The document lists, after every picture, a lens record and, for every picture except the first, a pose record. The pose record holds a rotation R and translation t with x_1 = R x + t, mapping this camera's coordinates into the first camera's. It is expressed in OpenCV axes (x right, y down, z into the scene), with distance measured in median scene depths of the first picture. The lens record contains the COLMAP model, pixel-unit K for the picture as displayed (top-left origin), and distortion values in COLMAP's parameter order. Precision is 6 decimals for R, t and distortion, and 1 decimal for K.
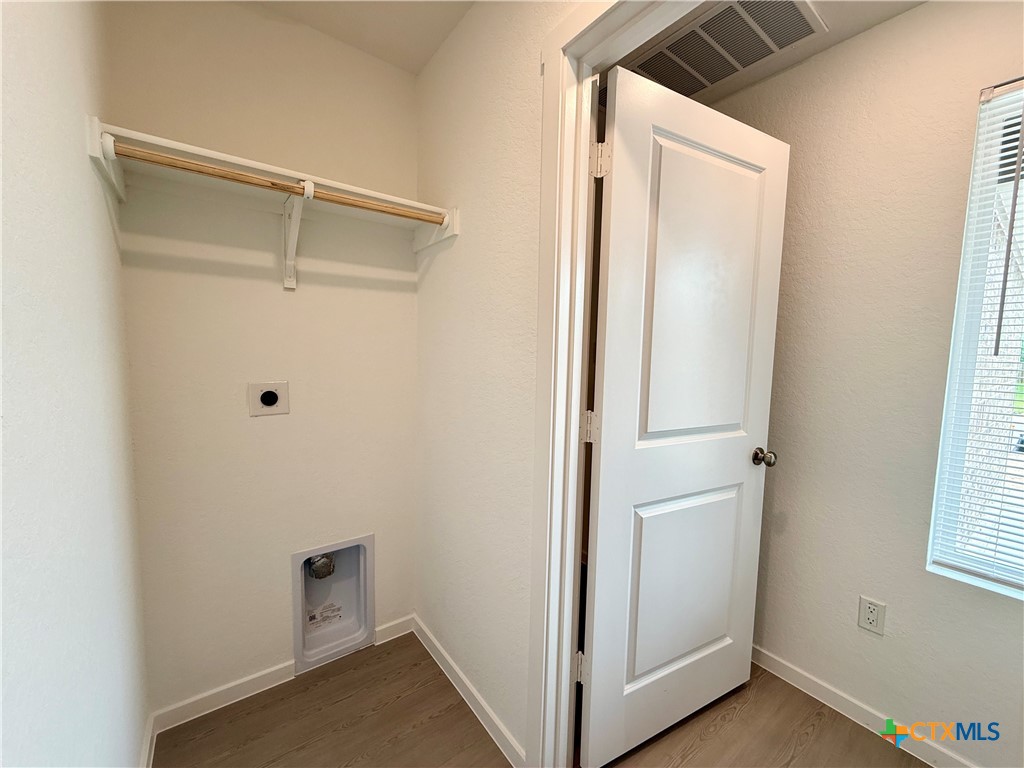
lens RADIAL K [[410.9, 0, 511.9], [0, 410.9, 386.2], [0, 0, 1]] dist [0.000492, -0.000058]
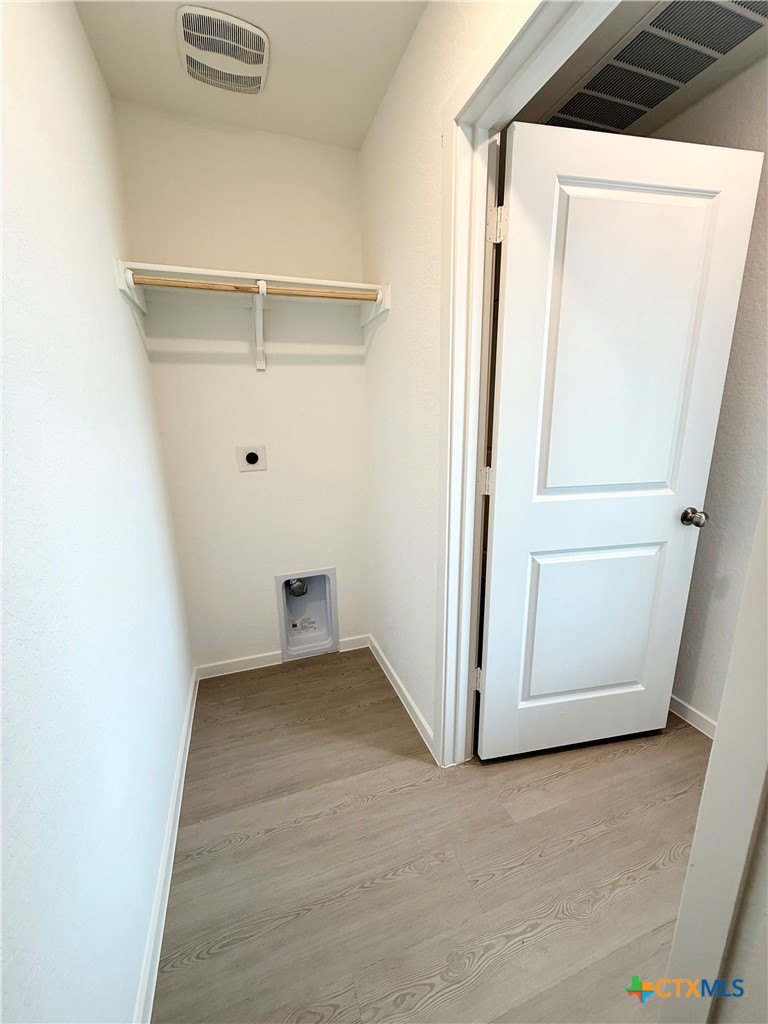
lens RADIAL K [[408.0, 0, 384.0], [0, 408.0, 512.0], [0, 0, 1]] dist [0.001228, -0.000041]
pose [[0.954970, 0.035014, -0.294630, 0.201542], [0.009474, 0.988908, 0.148229, 0.010736], [0.296552, -0.144345, 0.944045, -0.127476]]
